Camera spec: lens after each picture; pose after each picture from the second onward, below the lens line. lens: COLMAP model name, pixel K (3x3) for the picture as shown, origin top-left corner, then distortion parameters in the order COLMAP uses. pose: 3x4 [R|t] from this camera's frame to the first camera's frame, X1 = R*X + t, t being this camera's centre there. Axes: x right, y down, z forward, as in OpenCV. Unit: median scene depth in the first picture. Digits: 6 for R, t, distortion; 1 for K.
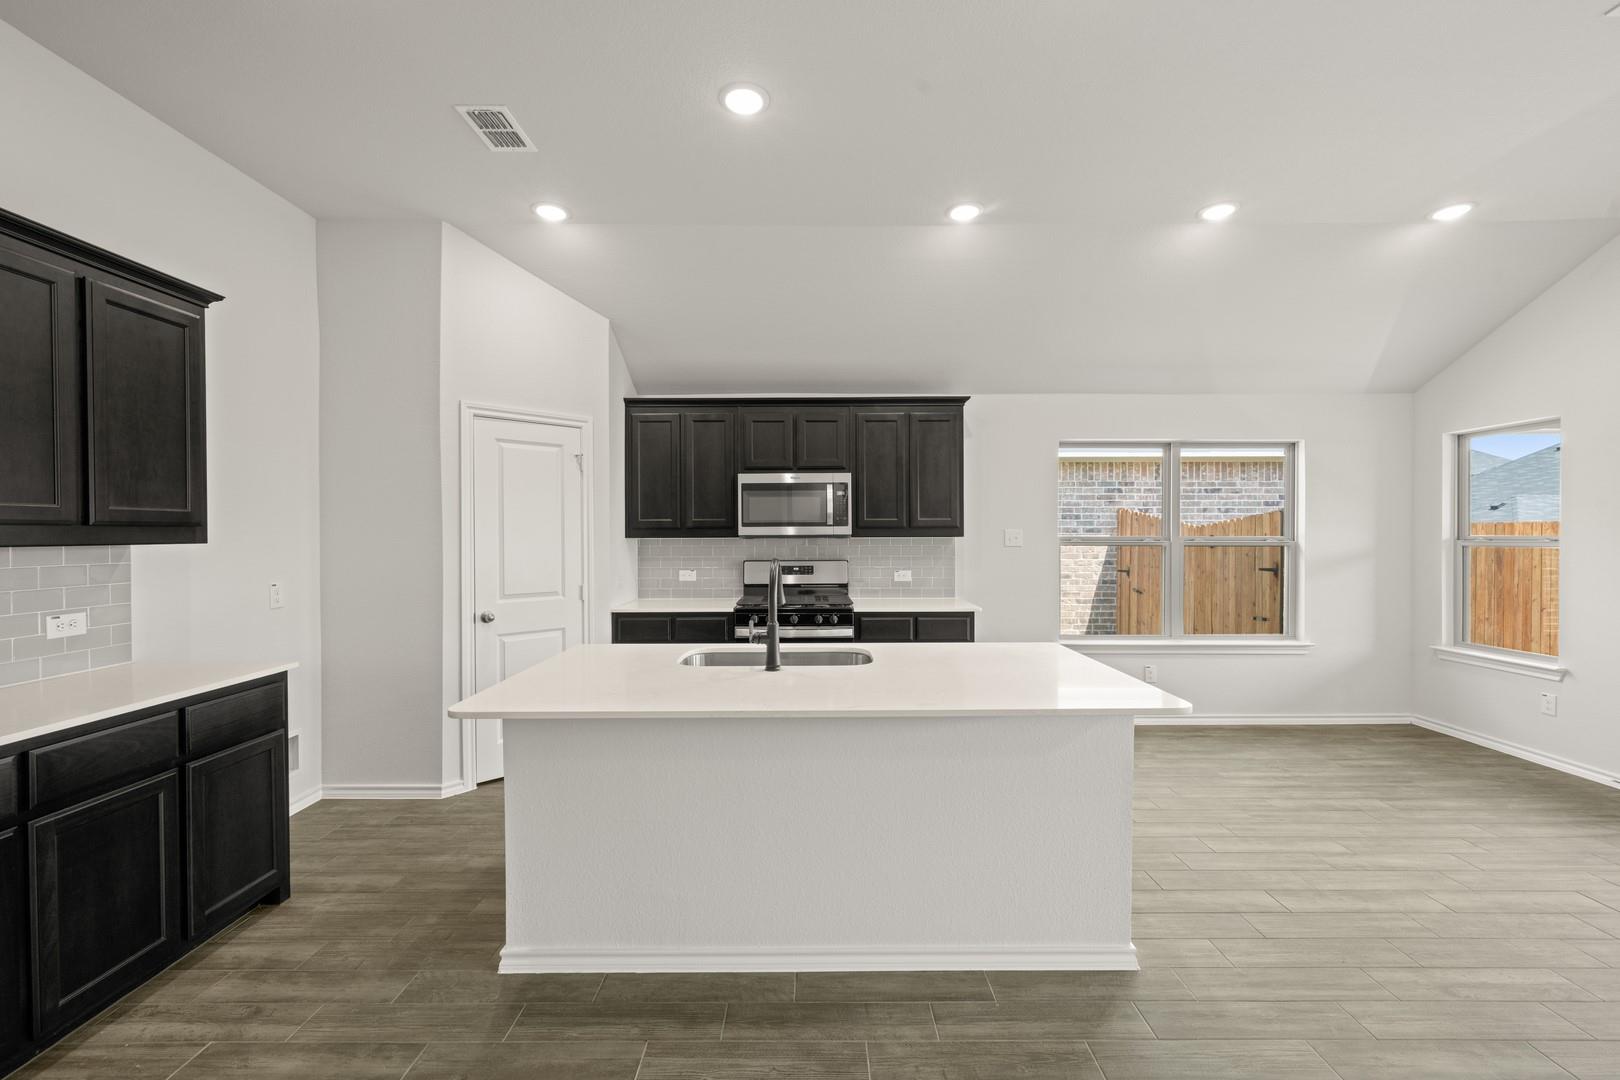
lens RADIAL K [[666.1, 0, 826.0], [0, 666.1, 542.3], [0, 0, 1]] dist [-0.000668, -0.000051]
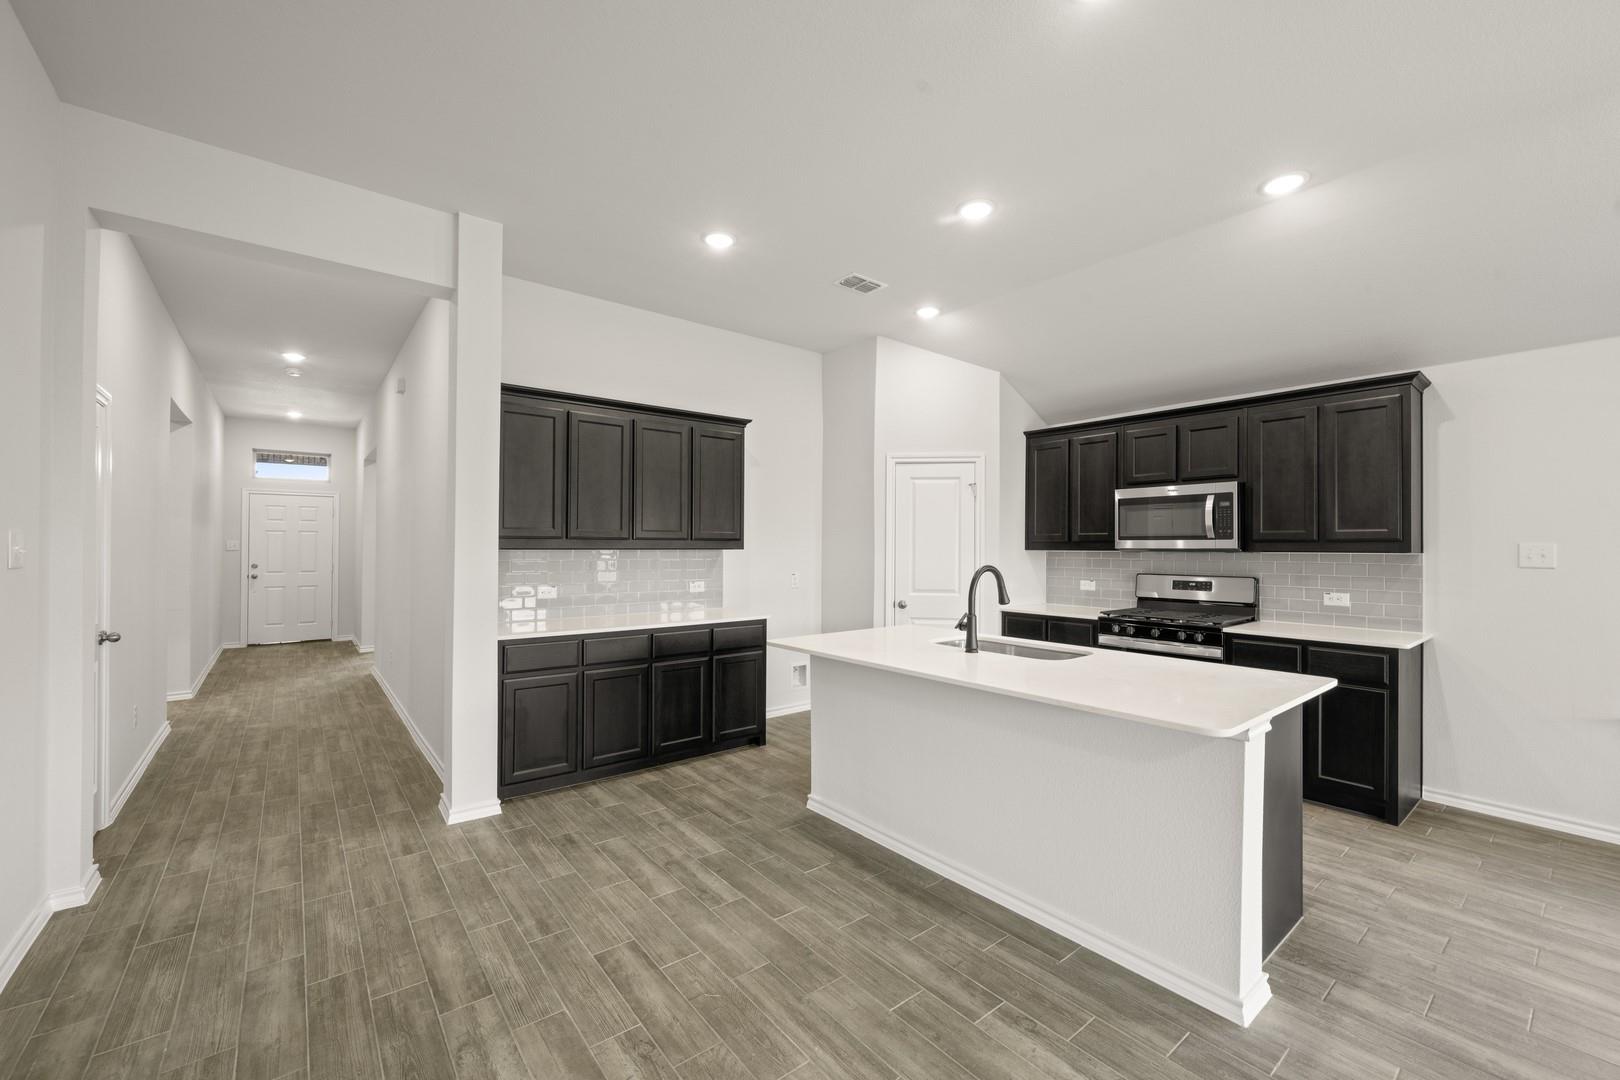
lens RADIAL K [[666.1, 0, 826.0], [0, 666.1, 542.3], [0, 0, 1]] dist [-0.000668, -0.000051]
pose [[0.628894, 0.001310, -0.777490, 0.486142], [-0.017269, 0.999775, -0.012284, 0.000876], [0.777299, 0.021152, 0.628776, -0.016456]]
